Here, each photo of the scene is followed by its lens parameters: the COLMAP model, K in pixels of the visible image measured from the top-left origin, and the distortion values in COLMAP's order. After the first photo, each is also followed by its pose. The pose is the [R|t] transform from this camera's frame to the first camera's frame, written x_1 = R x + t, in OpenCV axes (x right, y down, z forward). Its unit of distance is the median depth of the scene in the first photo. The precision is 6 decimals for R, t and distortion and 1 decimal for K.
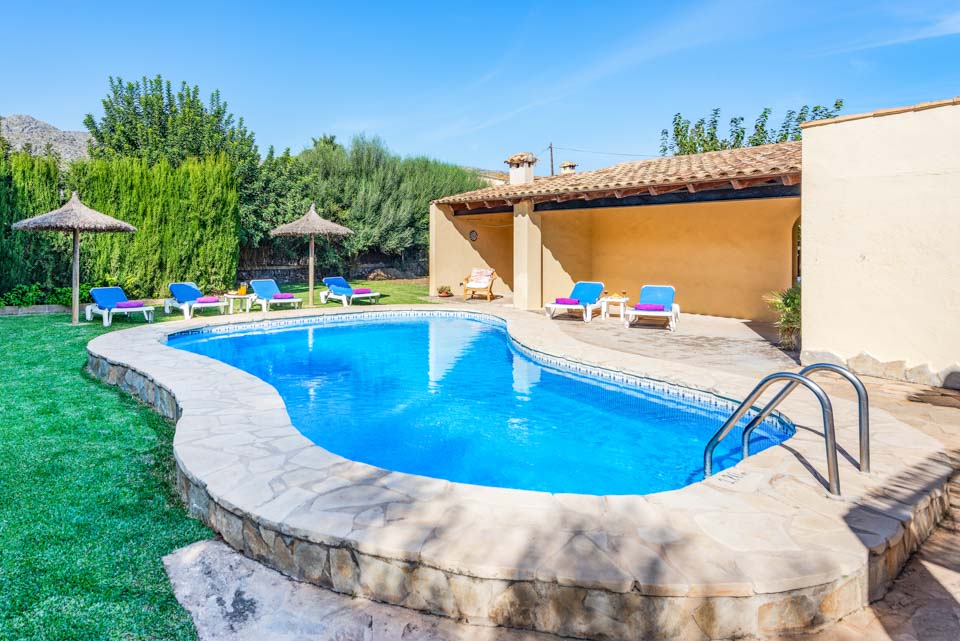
lens RADIAL K [[560.3, 0, 477.5], [0, 560.3, 253.7], [0, 0, 1]] dist [-0.046110, 0.000366]
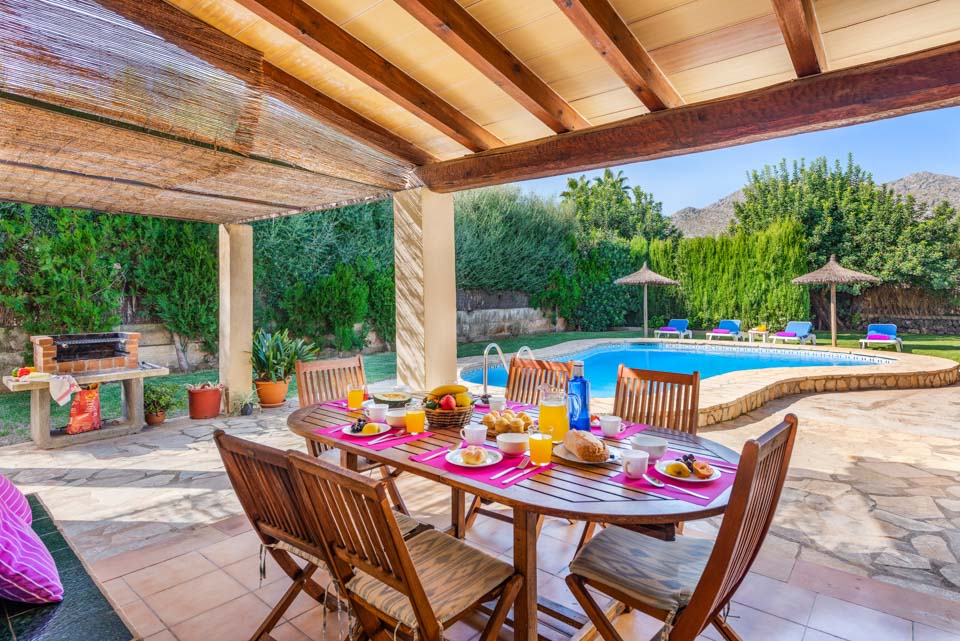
lens RADIAL K [[530.8, 0, 477.9], [0, 530.8, 269.3], [0, 0, 1]] dist [0.002852, 0.001234]
pose [[0.213565, -0.051342, -0.975579, 0.546625], [-0.012821, 0.998385, -0.055349, 0.006599], [0.976845, 0.024329, 0.212562, 0.080204]]
